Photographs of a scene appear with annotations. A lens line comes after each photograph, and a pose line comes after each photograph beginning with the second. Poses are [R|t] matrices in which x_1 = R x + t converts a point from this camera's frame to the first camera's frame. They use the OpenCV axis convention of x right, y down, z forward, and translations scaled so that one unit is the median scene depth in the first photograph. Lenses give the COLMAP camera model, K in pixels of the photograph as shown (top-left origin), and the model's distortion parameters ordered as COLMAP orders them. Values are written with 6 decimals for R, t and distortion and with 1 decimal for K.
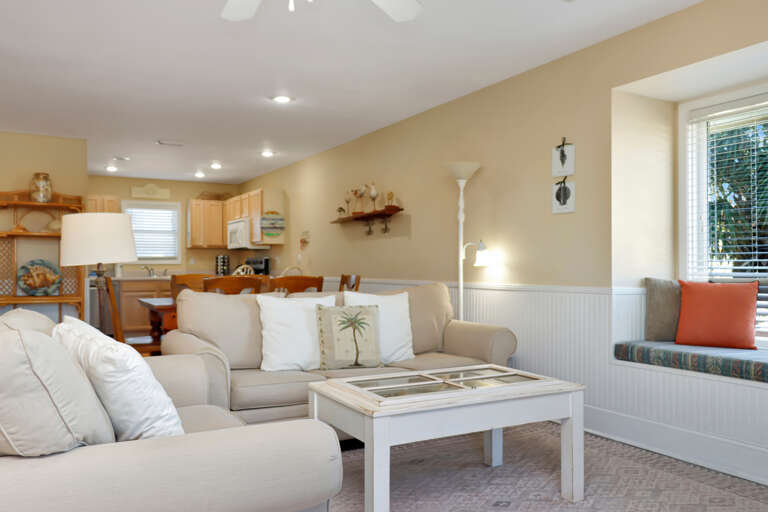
lens RADIAL K [[619.5, 0, 384.4], [0, 619.5, 269.3], [0, 0, 1]] dist [0.008547, 0.007691]
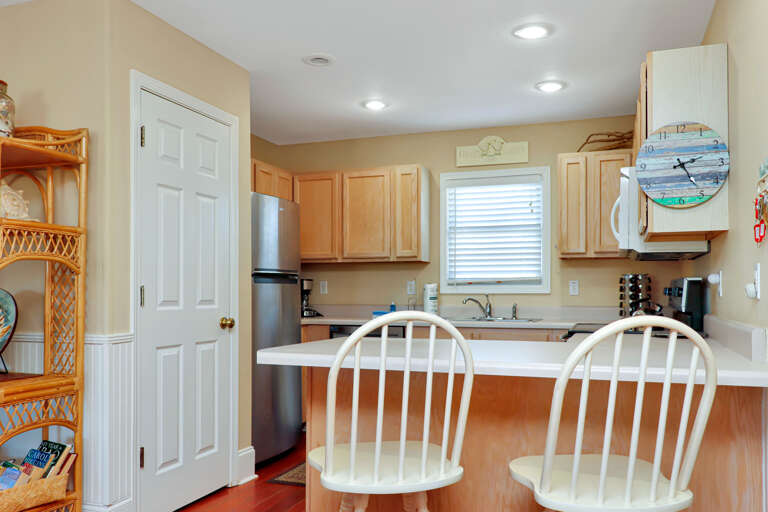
lens RADIAL K [[632.8, 0, 384.6], [0, 632.8, 290.9], [0, 0, 1]] dist [0.001361, 0.000027]
pose [[0.631209, 0.003841, -0.775603, -0.028975], [-0.005738, 0.999983, 0.000283, -0.010203], [0.775592, 0.004272, 0.631220, 0.615025]]
